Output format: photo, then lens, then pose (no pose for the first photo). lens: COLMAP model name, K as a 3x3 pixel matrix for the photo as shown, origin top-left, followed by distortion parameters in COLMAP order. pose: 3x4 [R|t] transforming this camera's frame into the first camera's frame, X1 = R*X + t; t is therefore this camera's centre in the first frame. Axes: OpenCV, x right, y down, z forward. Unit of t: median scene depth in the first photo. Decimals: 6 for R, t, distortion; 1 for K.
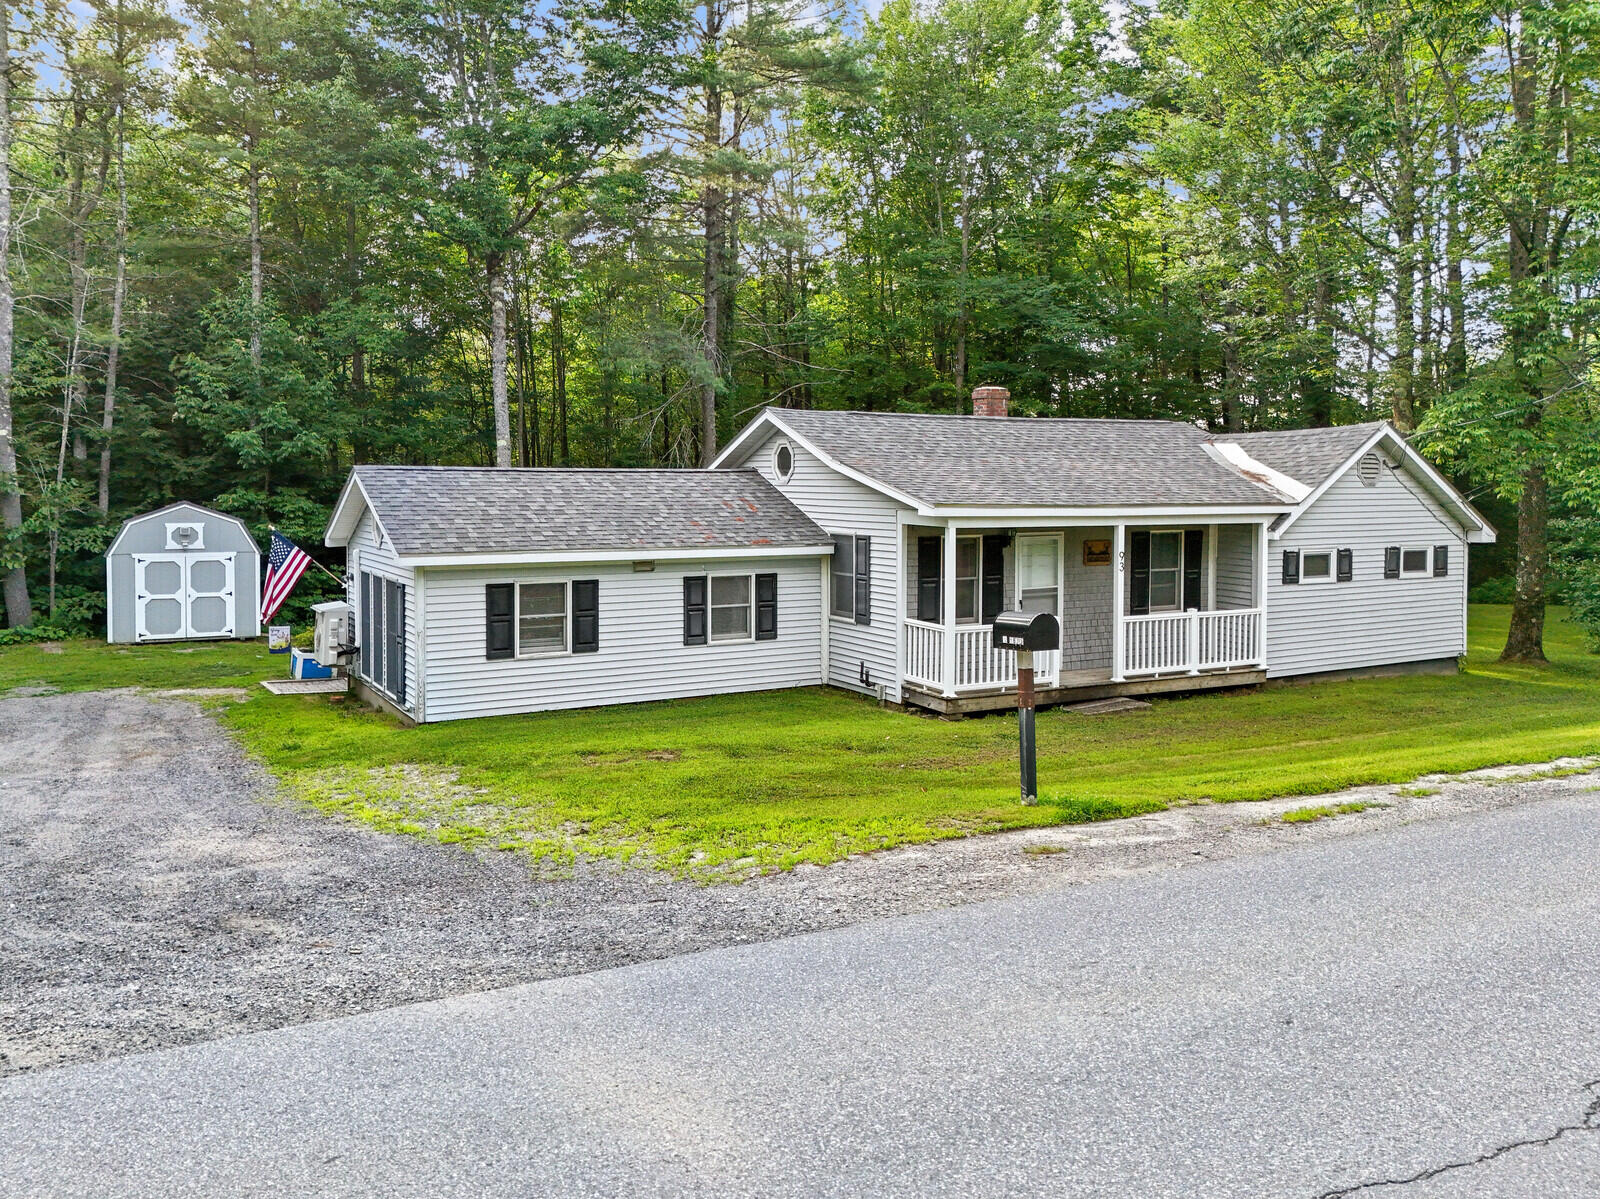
lens RADIAL K [[1236.3, 0, 802.3], [0, 1236.3, 500.5], [0, 0, 1]] dist [0.050943, 0.003914]
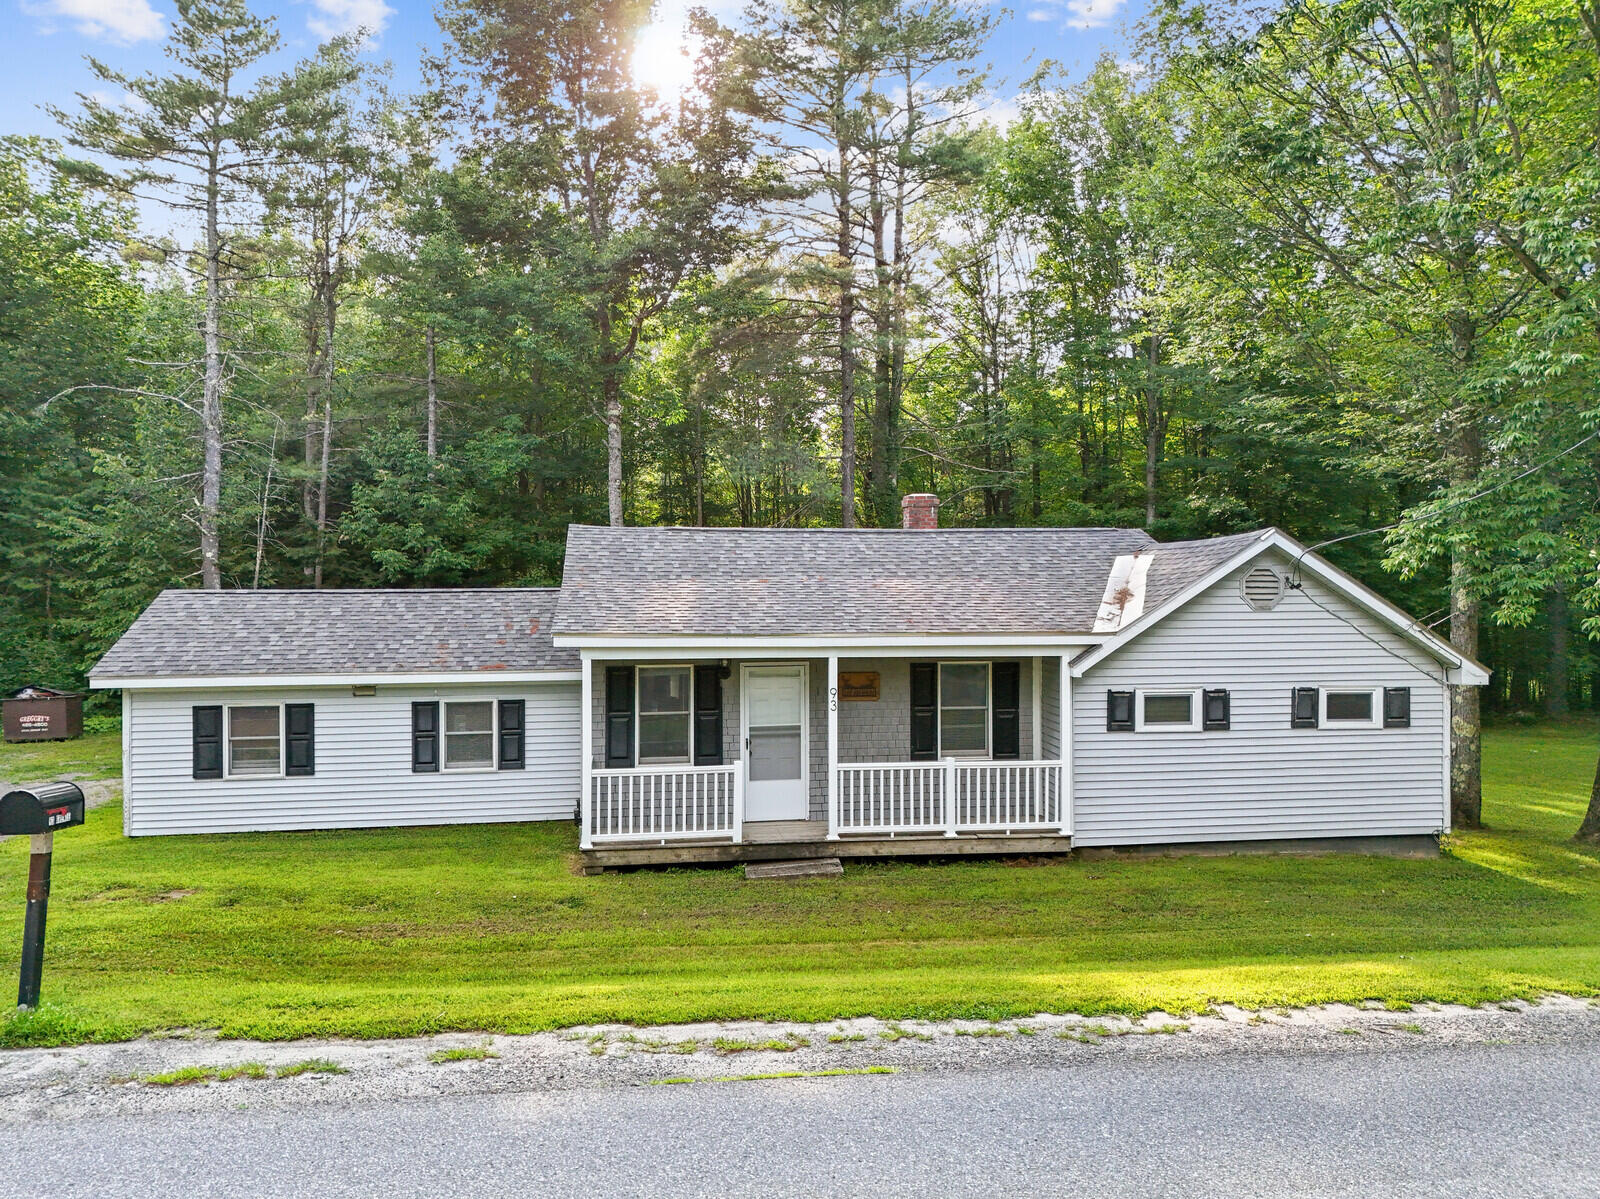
lens RADIAL K [[1211.0, 0, 799.5], [0, 1211.0, 573.4], [0, 0, 1]] dist [0.078492, -0.064698]
pose [[0.931608, -0.006351, -0.363410, 0.521900], [-0.002327, 0.999723, -0.023436, -0.017862], [0.363458, 0.022678, 0.931335, 0.197323]]
